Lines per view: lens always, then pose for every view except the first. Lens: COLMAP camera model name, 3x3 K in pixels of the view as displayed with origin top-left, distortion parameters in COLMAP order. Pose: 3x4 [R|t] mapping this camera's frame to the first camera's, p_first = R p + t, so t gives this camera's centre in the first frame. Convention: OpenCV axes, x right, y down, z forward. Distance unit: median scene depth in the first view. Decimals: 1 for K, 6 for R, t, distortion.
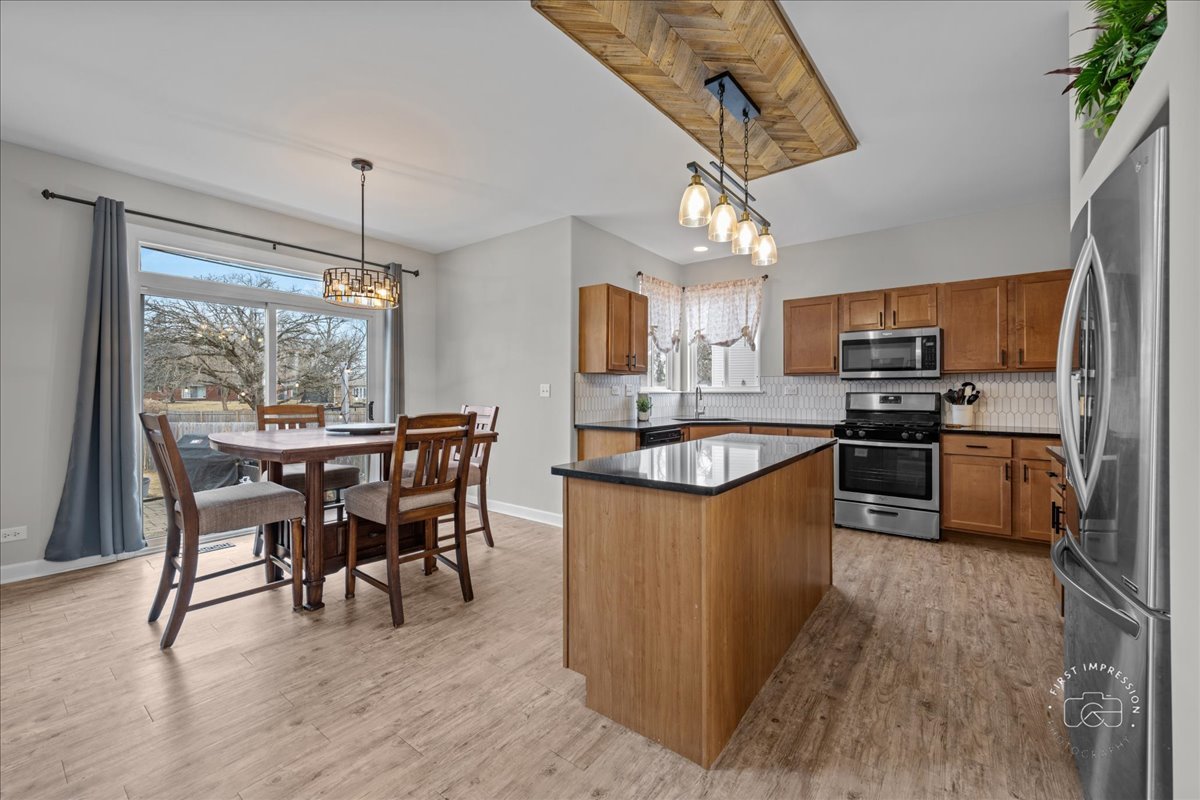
lens RADIAL K [[472.7, 0, 604.4], [0, 472.7, 389.0], [0, 0, 1]] dist [-0.001798, 0.000014]
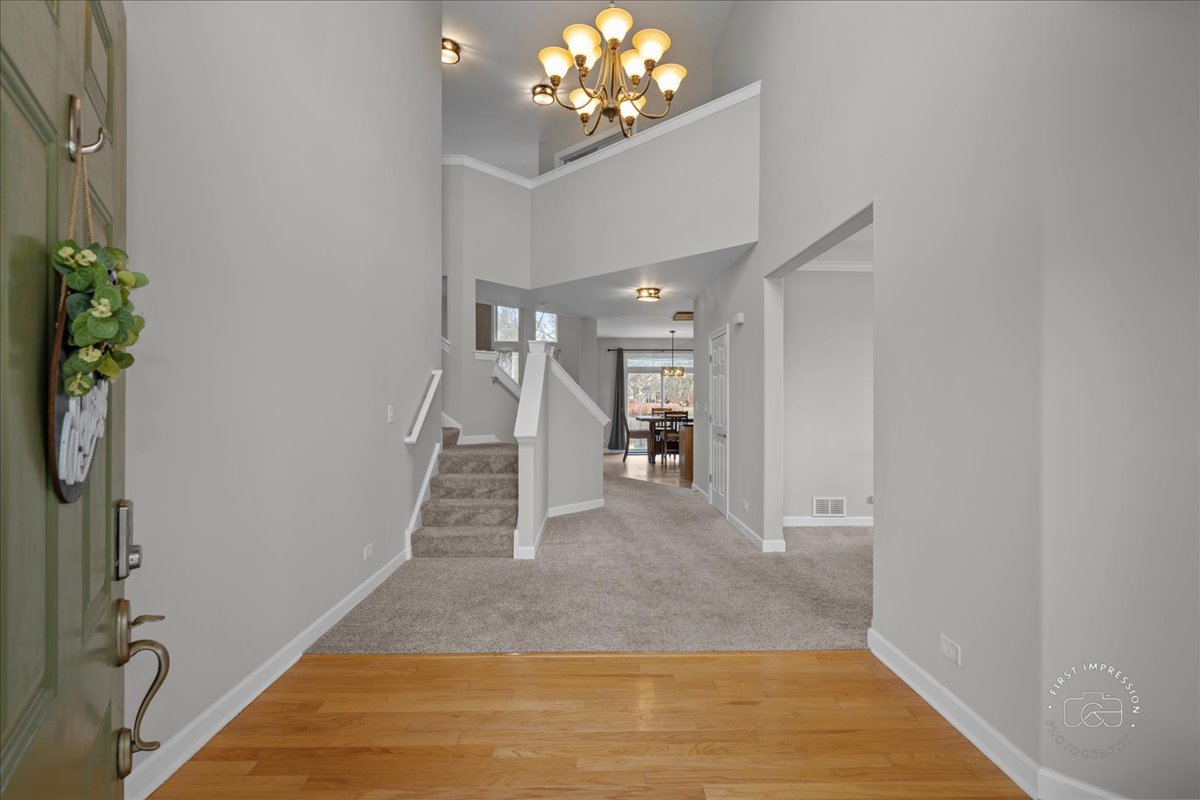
lens RADIAL K [[549.6, 0, 615.2], [0, 549.6, 393.8], [0, 0, 1]] dist [-0.003898, -0.000918]
pose [[0.636498, -0.002509, -0.771275, 1.774326], [0.000933, 0.999996, -0.002483, -0.048665], [0.771278, 0.000860, 0.636498, -1.389975]]
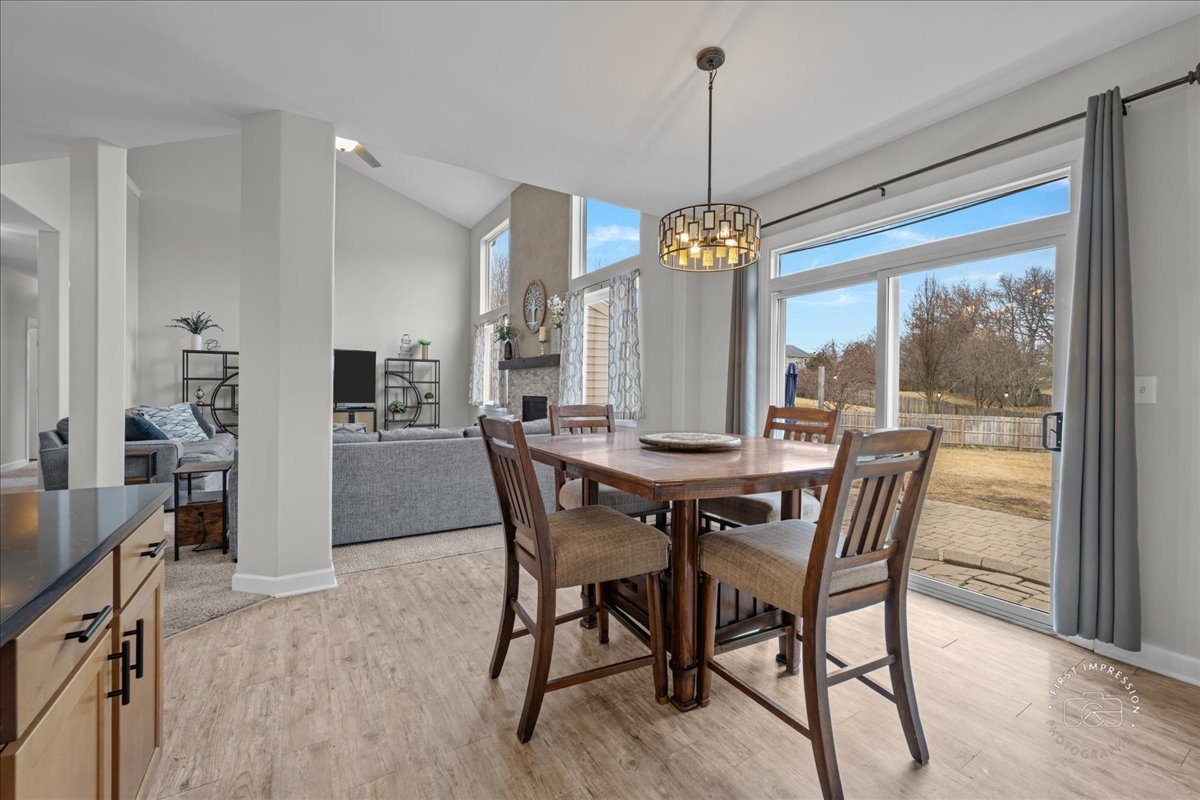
lens RADIAL K [[482.6, 0, 601.0], [0, 482.6, 392.6], [0, 0, 1]] dist [-0.003115, 0.000142]
pose [[-0.363528, 0.001280, -0.931582, 0.175796], [-0.003052, 0.999992, 0.002565, 0.008034], [0.931578, 0.003776, -0.363521, 0.960458]]
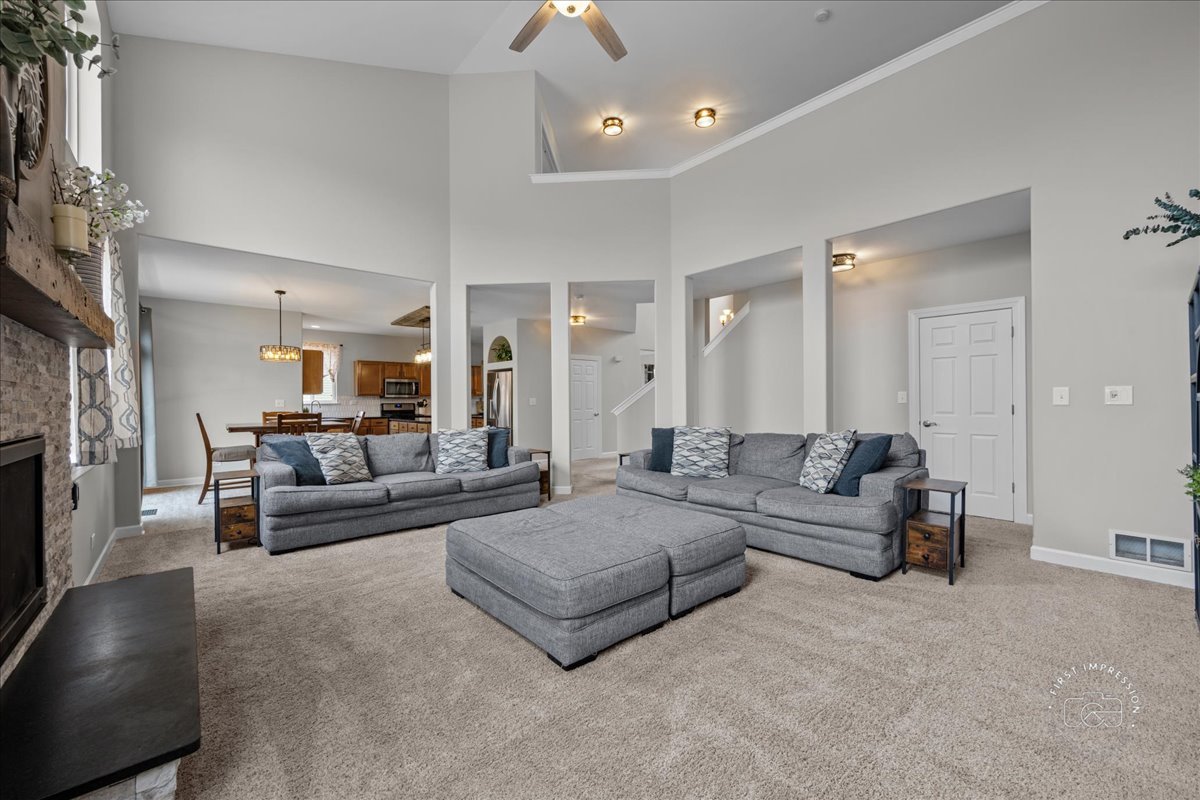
lens RADIAL K [[475.6, 0, 600.0], [0, 475.6, 400.0], [0, 0, 1]] dist [-0.003599, -0.000317]
pose [[0.211769, 0.000272, 0.977320, -1.920184], [0.000896, 0.999999, -0.000472, -0.009071], [-0.977319, 0.000976, 0.211768, -0.672052]]
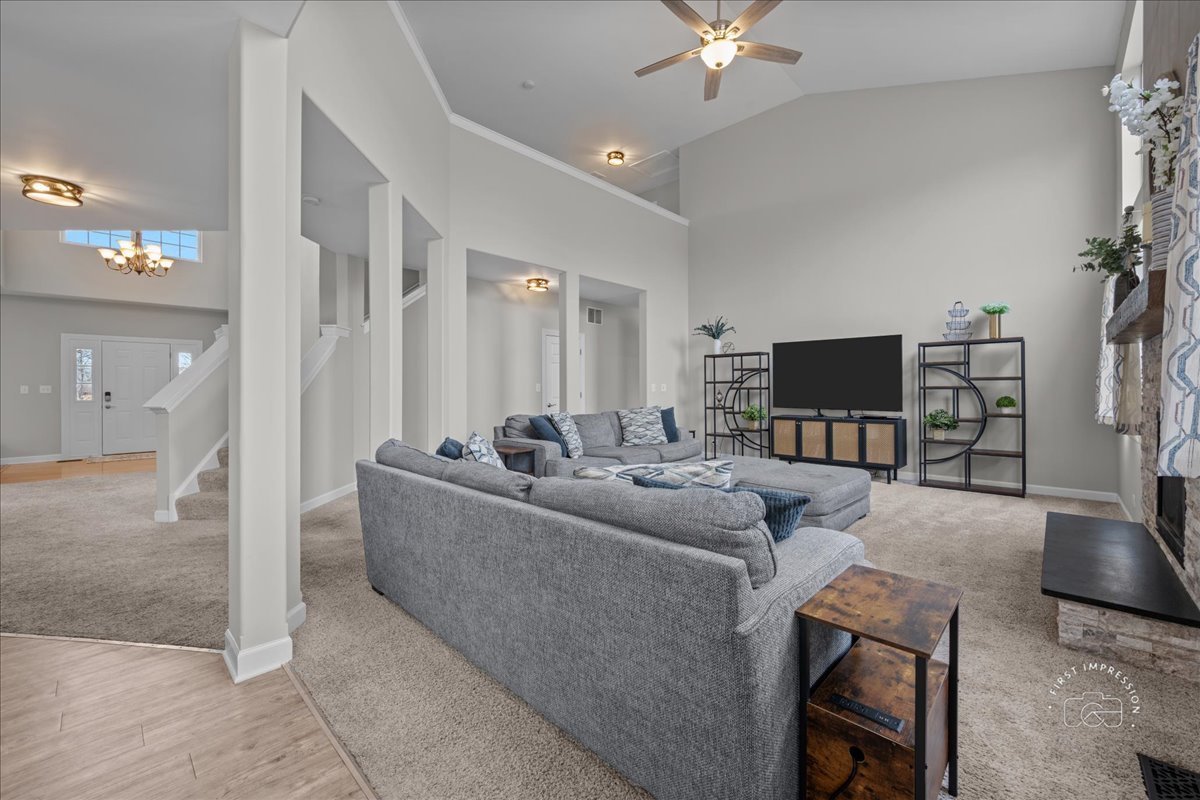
lens RADIAL K [[482.6, 0, 601.0], [0, 482.6, 392.6], [0, 0, 1]] dist [-0.003115, 0.000142]
pose [[-0.993004, 0.001090, 0.118079, -0.848446], [0.000976, 0.999999, -0.001029, 0.005742], [-0.118080, -0.000906, -0.993004, 0.763887]]
